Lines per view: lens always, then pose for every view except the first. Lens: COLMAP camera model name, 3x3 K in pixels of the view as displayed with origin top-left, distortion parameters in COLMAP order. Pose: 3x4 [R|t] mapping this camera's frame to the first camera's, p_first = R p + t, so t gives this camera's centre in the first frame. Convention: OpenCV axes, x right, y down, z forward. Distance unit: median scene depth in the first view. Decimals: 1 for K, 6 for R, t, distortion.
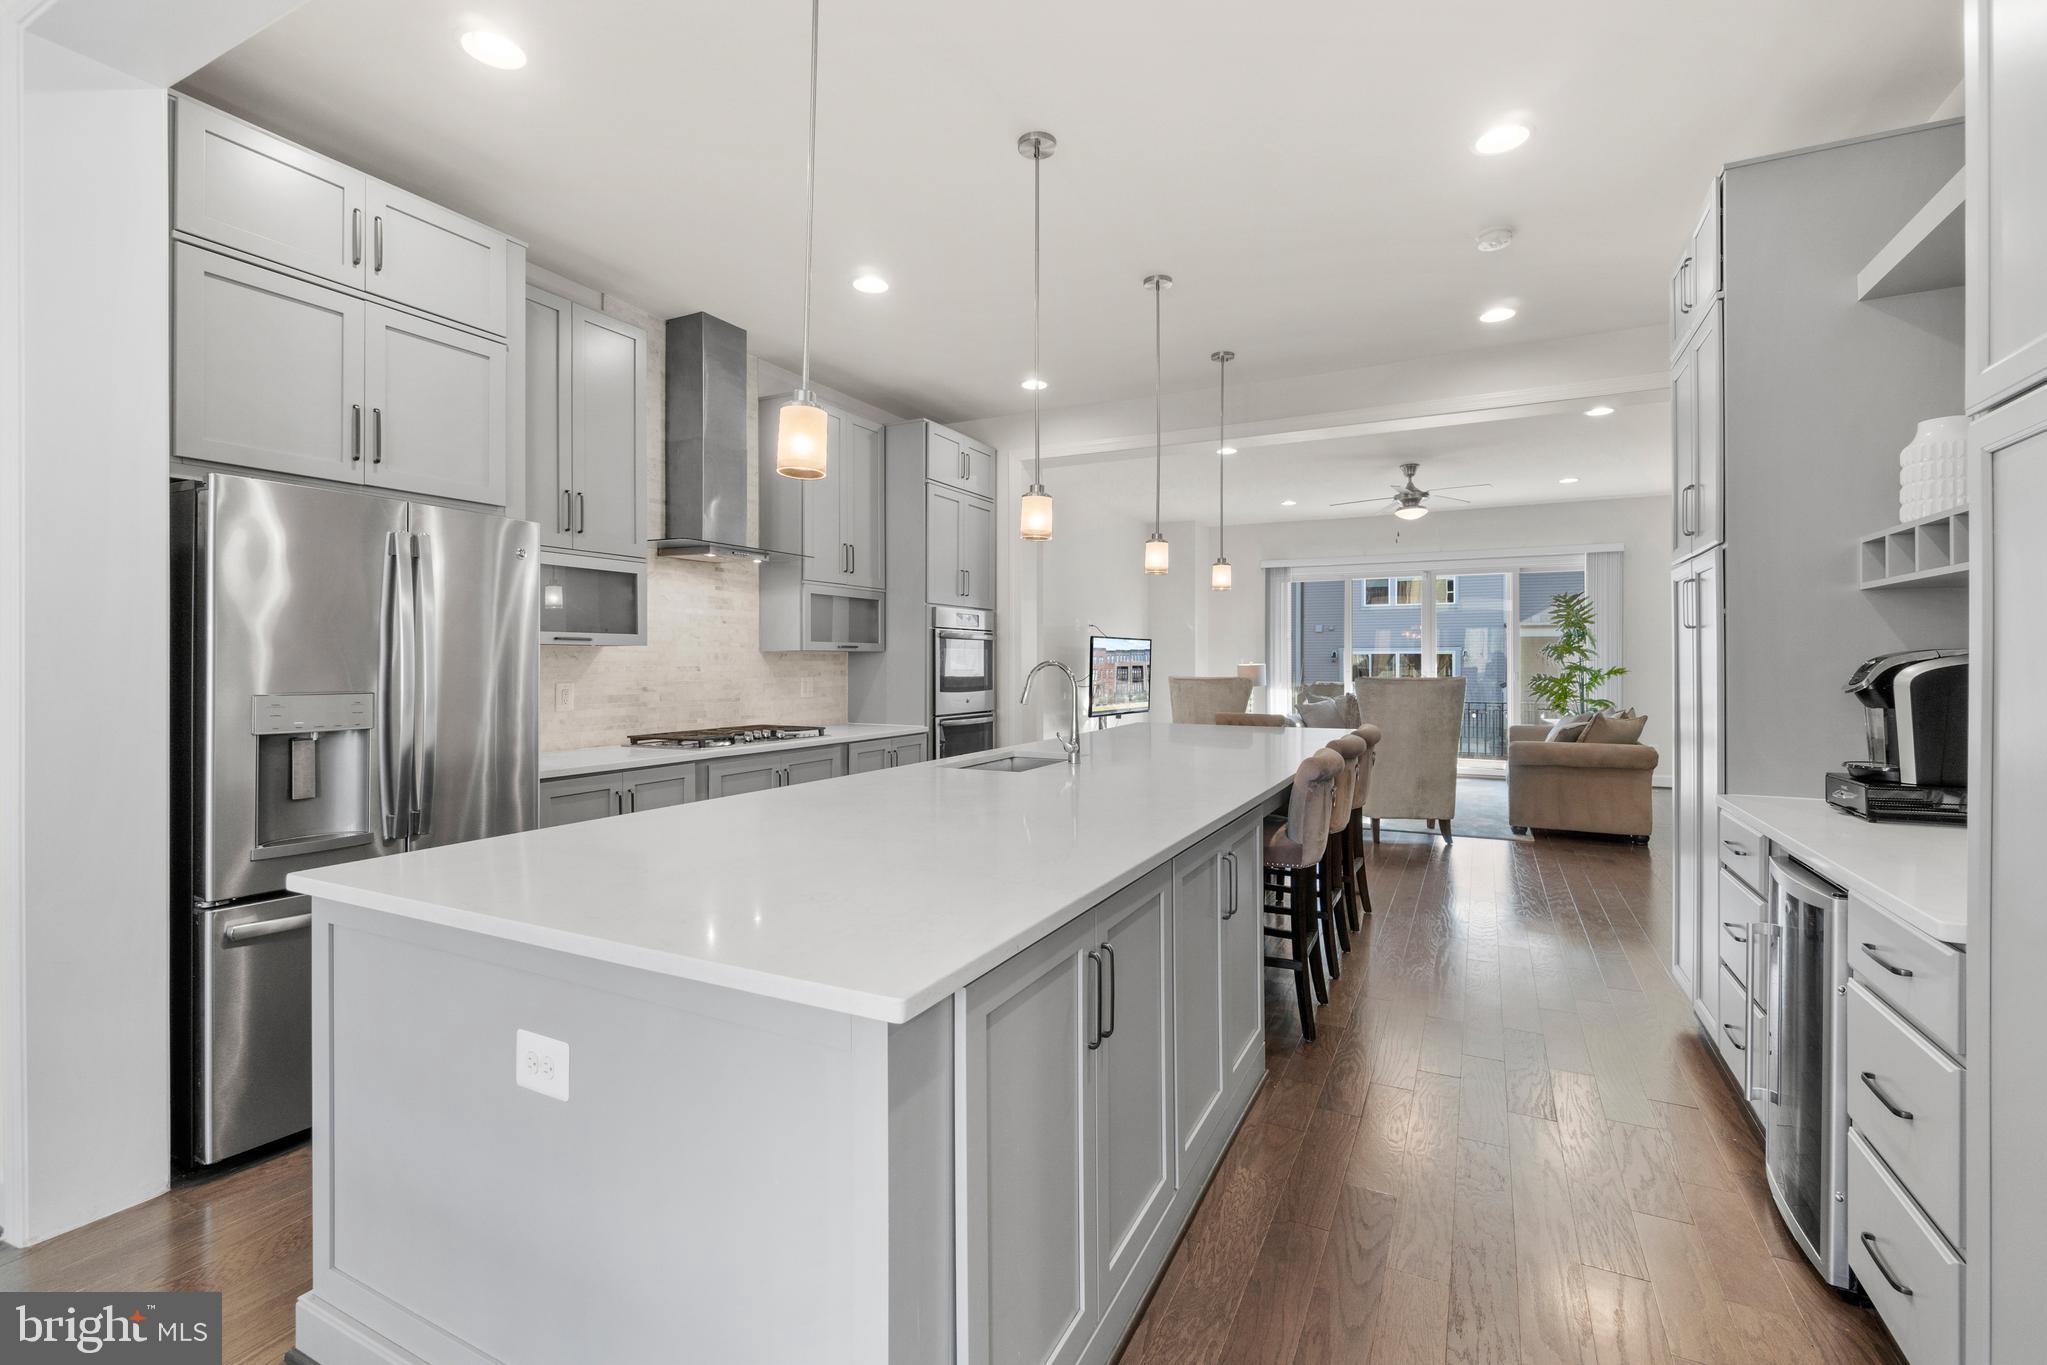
lens RADIAL K [[894.2, 0, 1026.1], [0, 894.2, 665.3], [0, 0, 1]] dist [-0.001698, 0.000313]
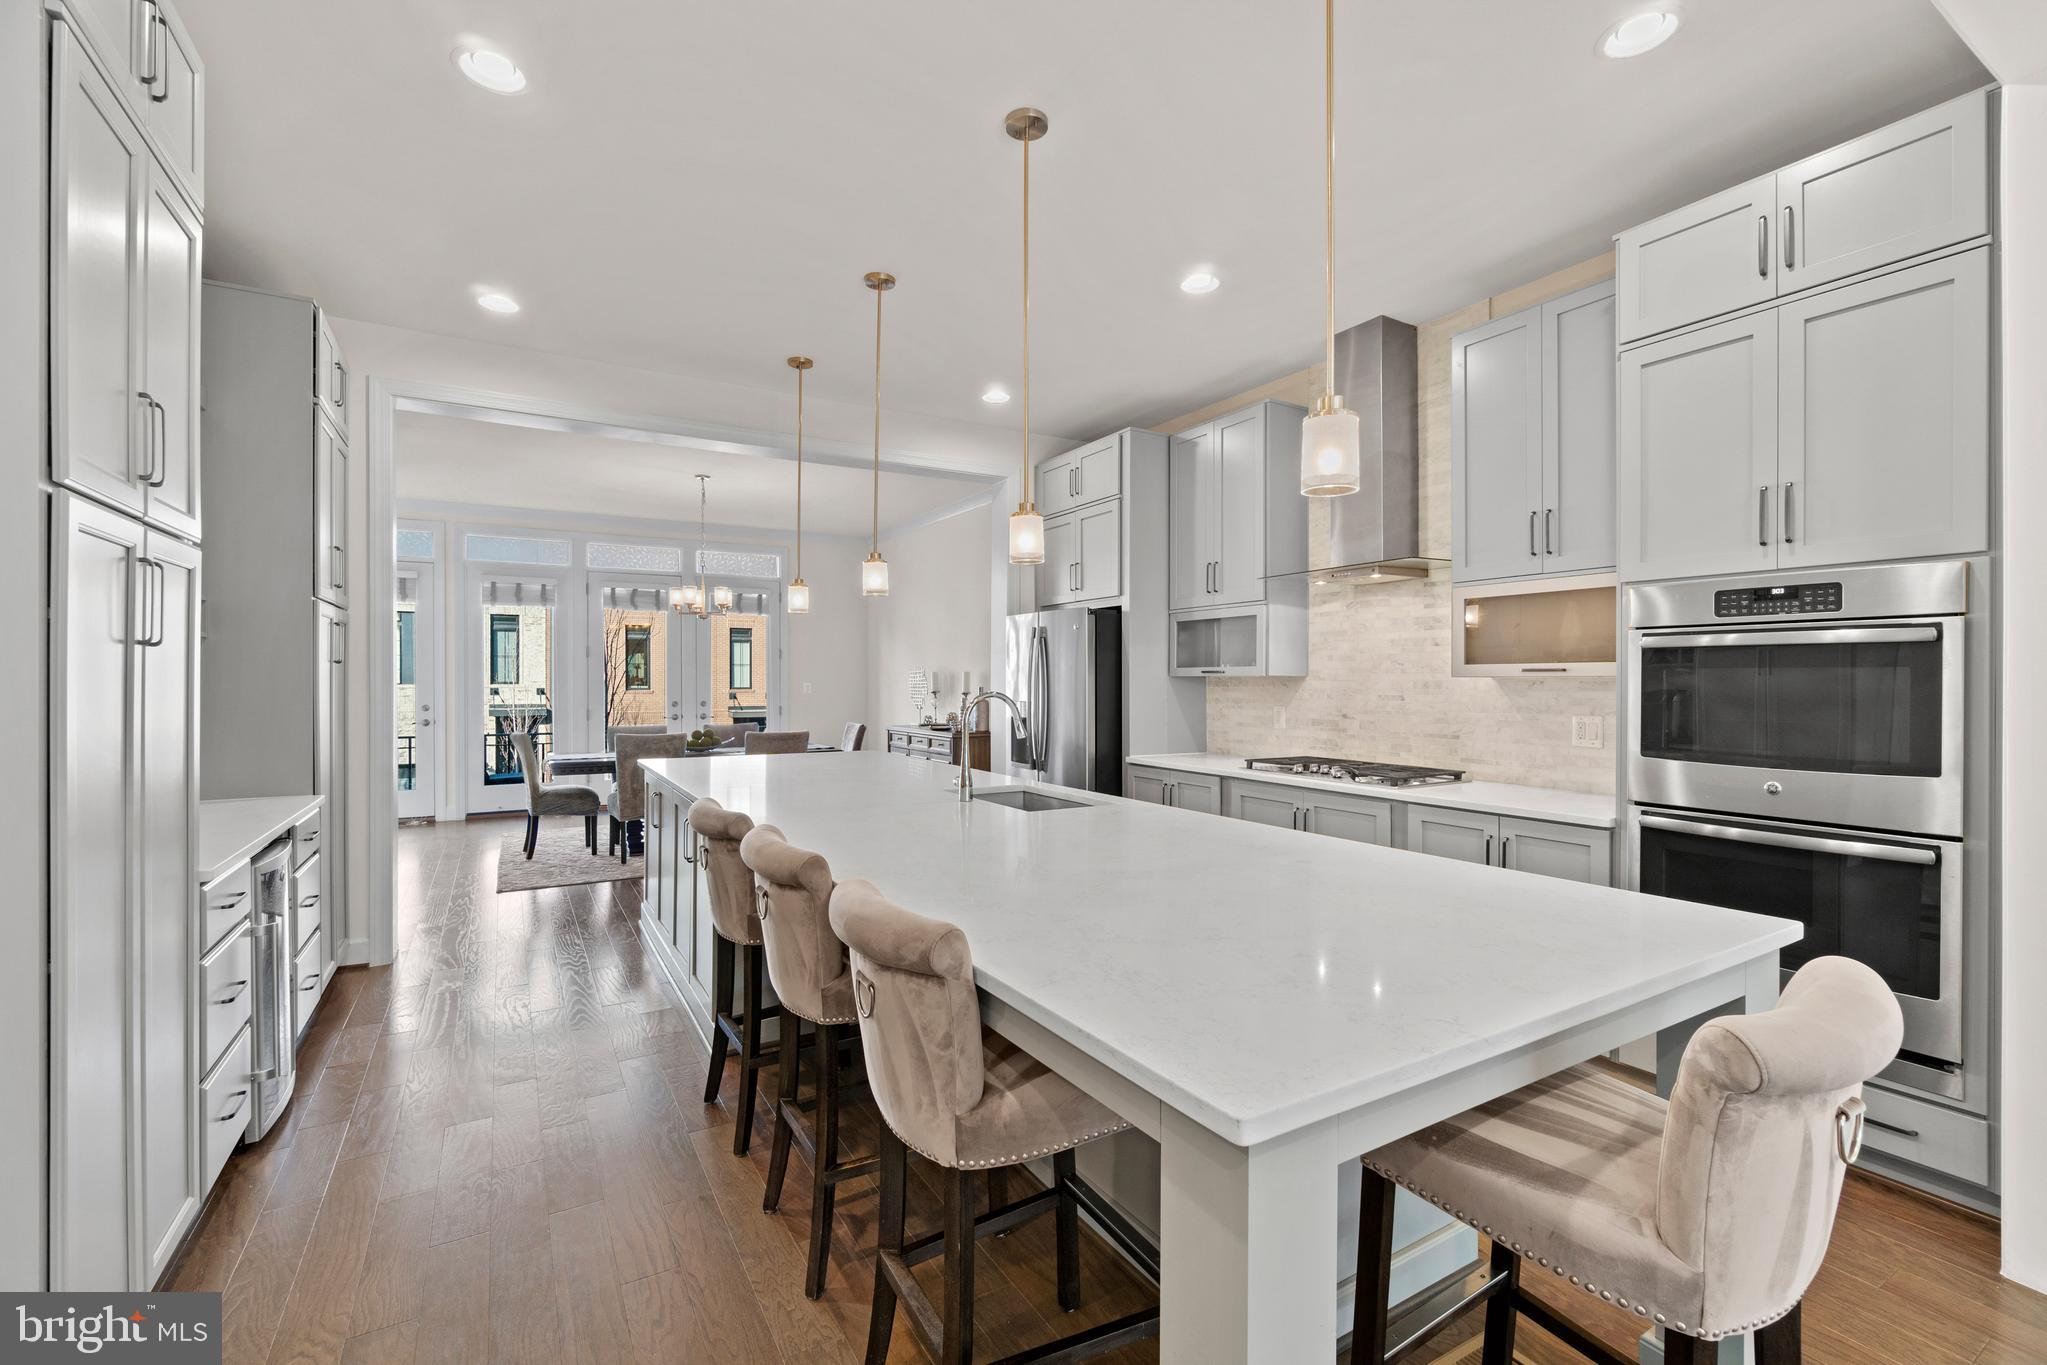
lens RADIAL K [[878.1, 0, 1023.5], [0, 878.1, 682.5], [0, 0, 1]] dist [-0.001325, -0.000053]
pose [[-0.530727, 0.002488, -0.847539, 0.450626], [-0.004049, 0.999977, 0.005471, -0.011568], [0.847533, 0.006335, -0.530704, 0.863104]]
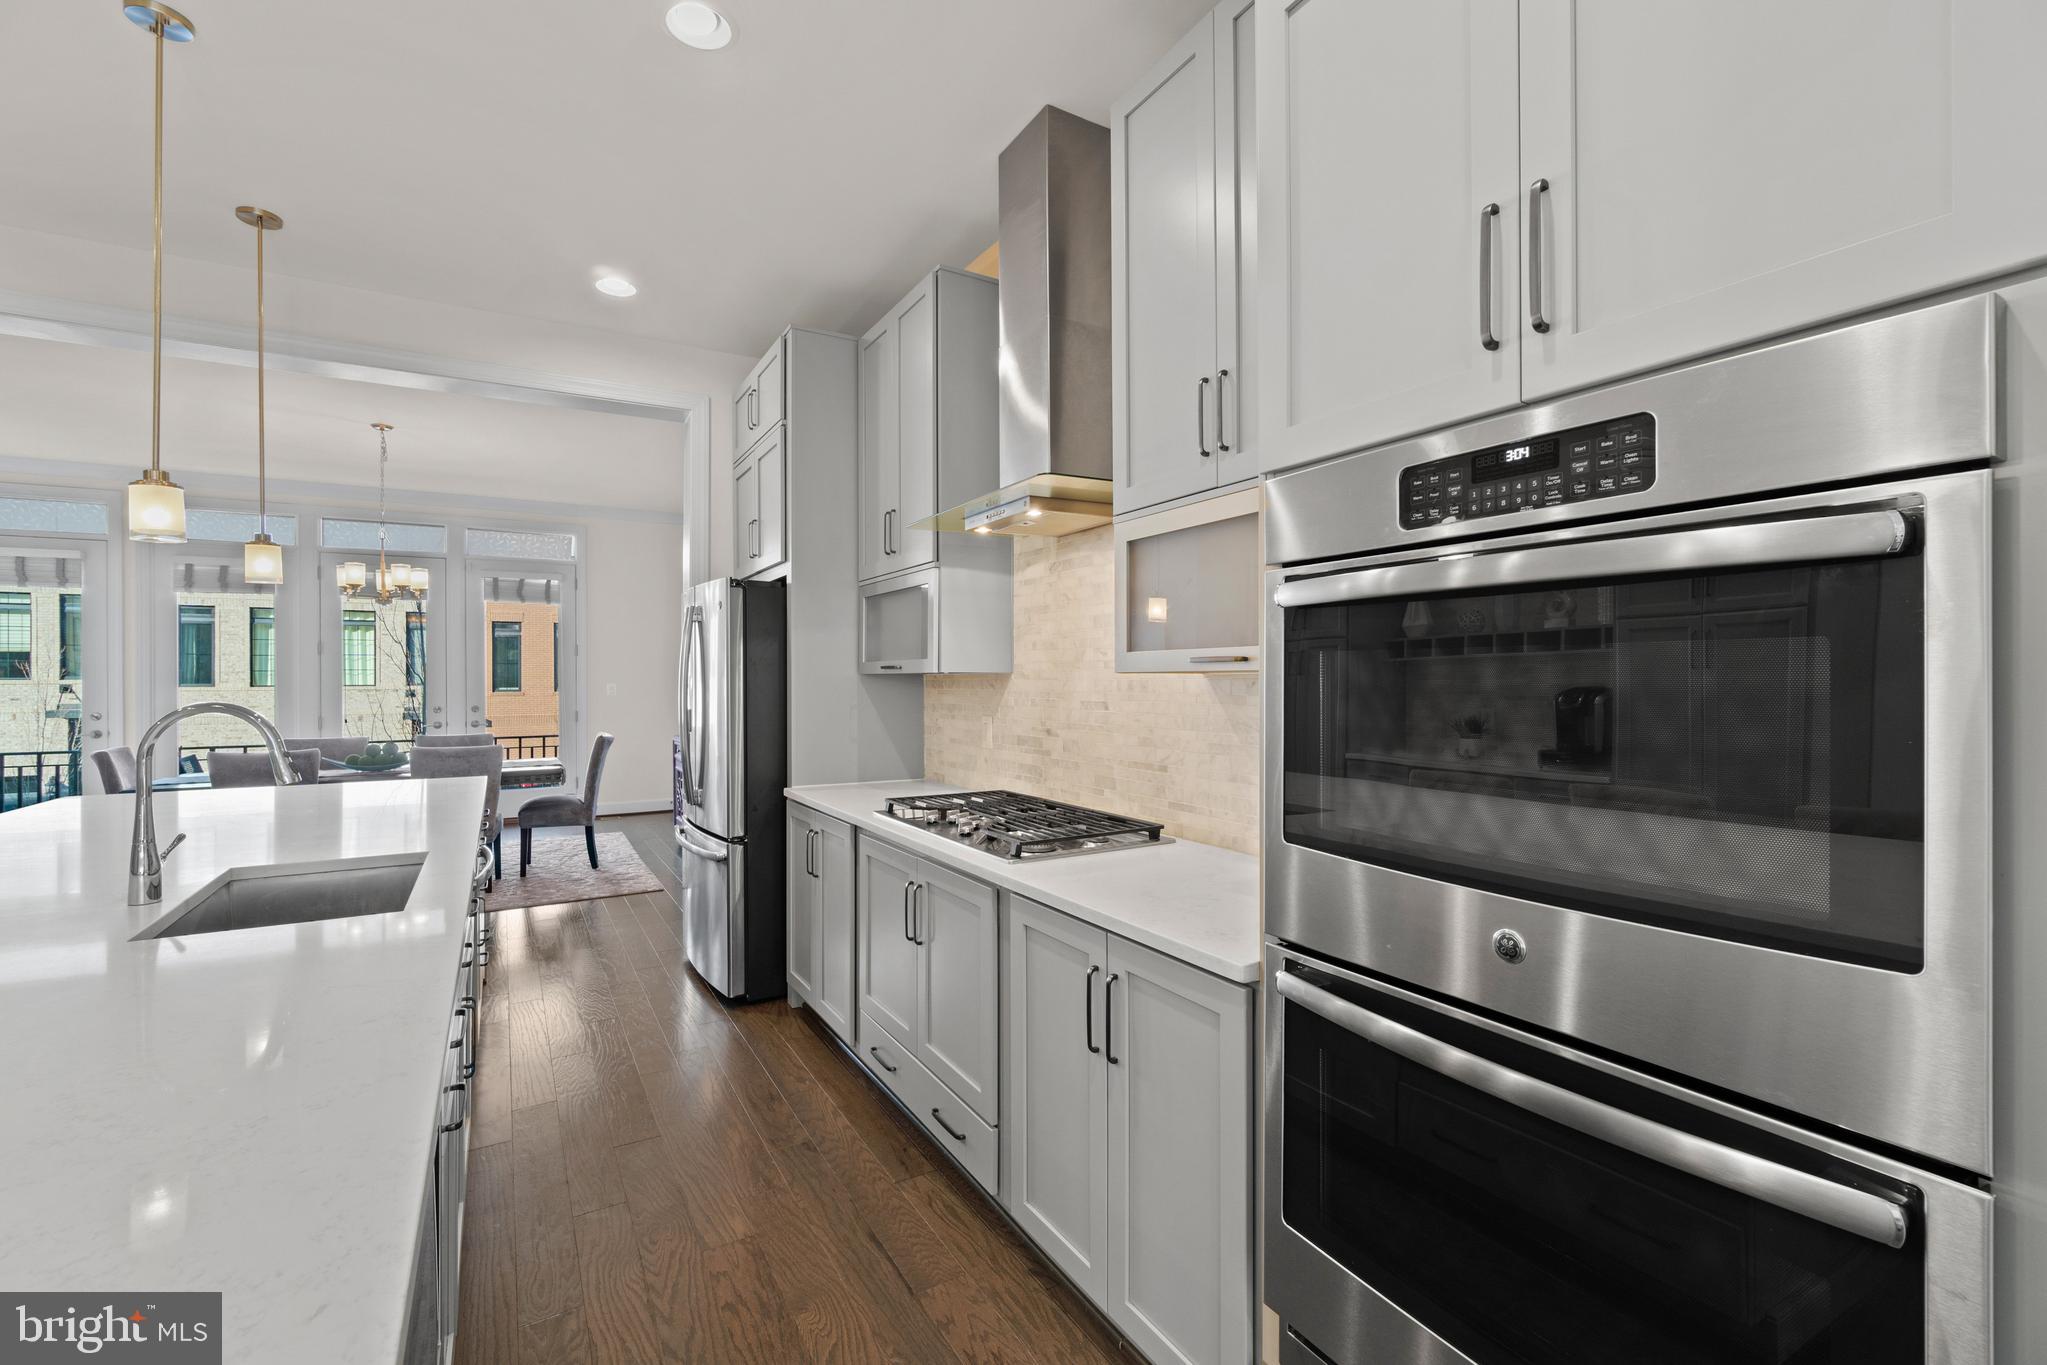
lens RADIAL K [[874.3, 0, 1021.6], [0, 874.3, 678.1], [0, 0, 1]] dist [-0.004346, 0.000286]
pose [[-0.532712, 0.000777, -0.846296, 0.117136], [-0.000354, 0.999999, 0.001140, -0.011460], [0.846297, 0.000907, -0.532711, 0.949403]]
